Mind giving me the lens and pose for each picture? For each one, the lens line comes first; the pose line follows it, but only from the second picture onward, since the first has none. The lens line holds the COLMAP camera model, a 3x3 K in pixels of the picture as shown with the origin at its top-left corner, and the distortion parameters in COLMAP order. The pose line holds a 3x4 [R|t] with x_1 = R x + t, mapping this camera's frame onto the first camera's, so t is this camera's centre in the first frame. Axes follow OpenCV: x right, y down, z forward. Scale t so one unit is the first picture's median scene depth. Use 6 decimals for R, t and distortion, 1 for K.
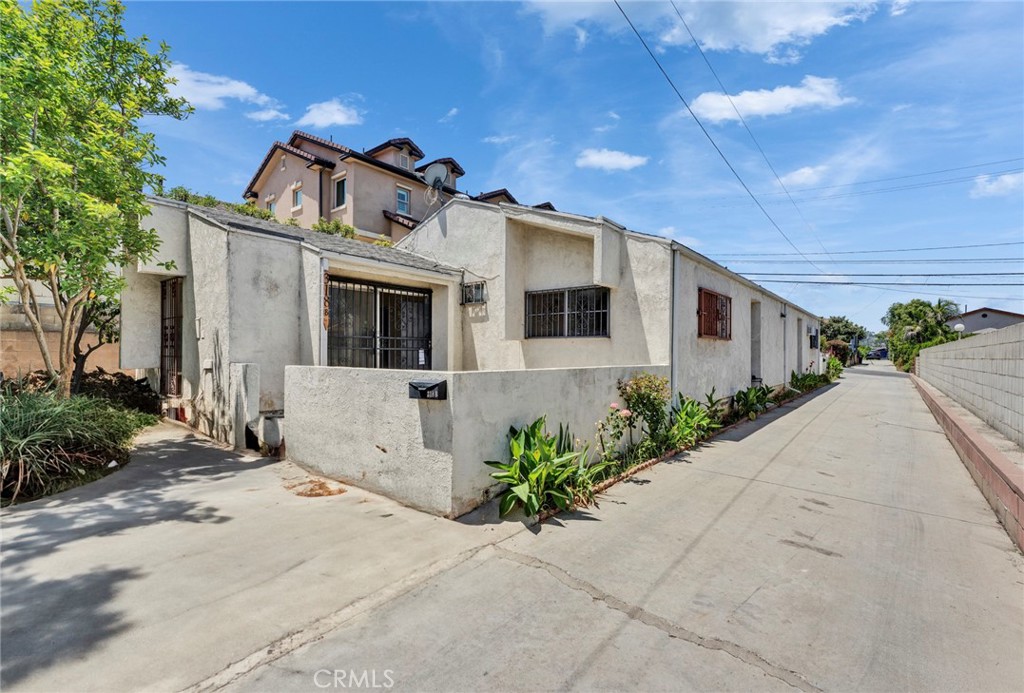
lens RADIAL K [[423.4, 0, 511.6], [0, 423.4, 351.8], [0, 0, 1]] dist [-0.001161, -0.000061]
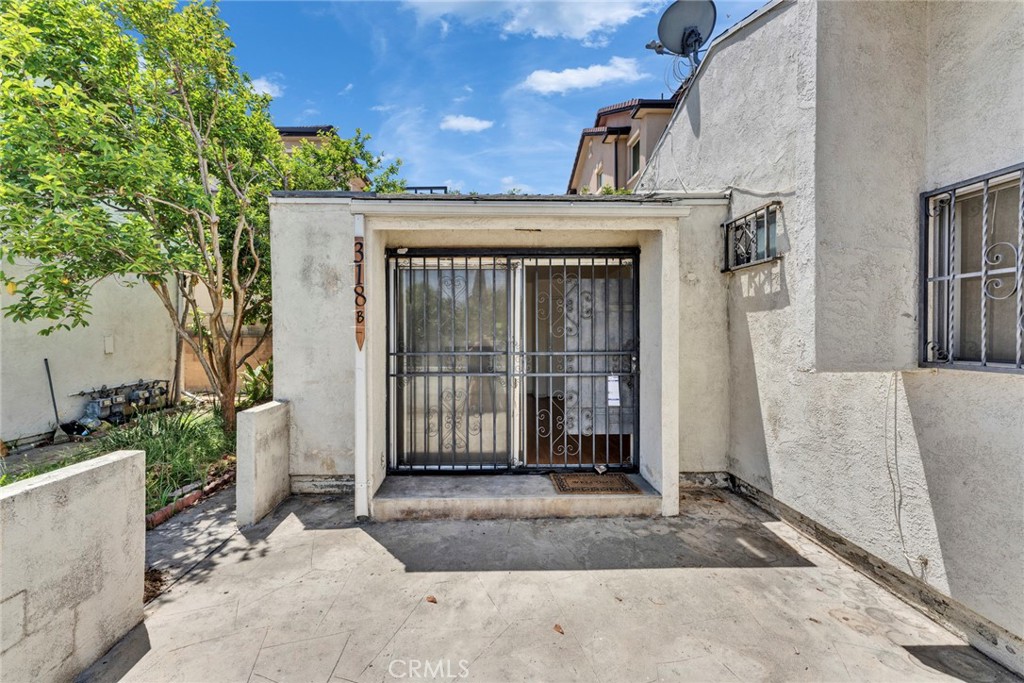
lens RADIAL K [[404.6, 0, 504.5], [0, 404.6, 337.6], [0, 0, 1]] dist [0.003679, 0.000064]
pose [[0.673498, -0.003900, -0.739179, 0.042678], [0.011125, 0.999926, 0.004861, -0.051172], [0.739106, -0.011497, 0.673491, 0.598506]]
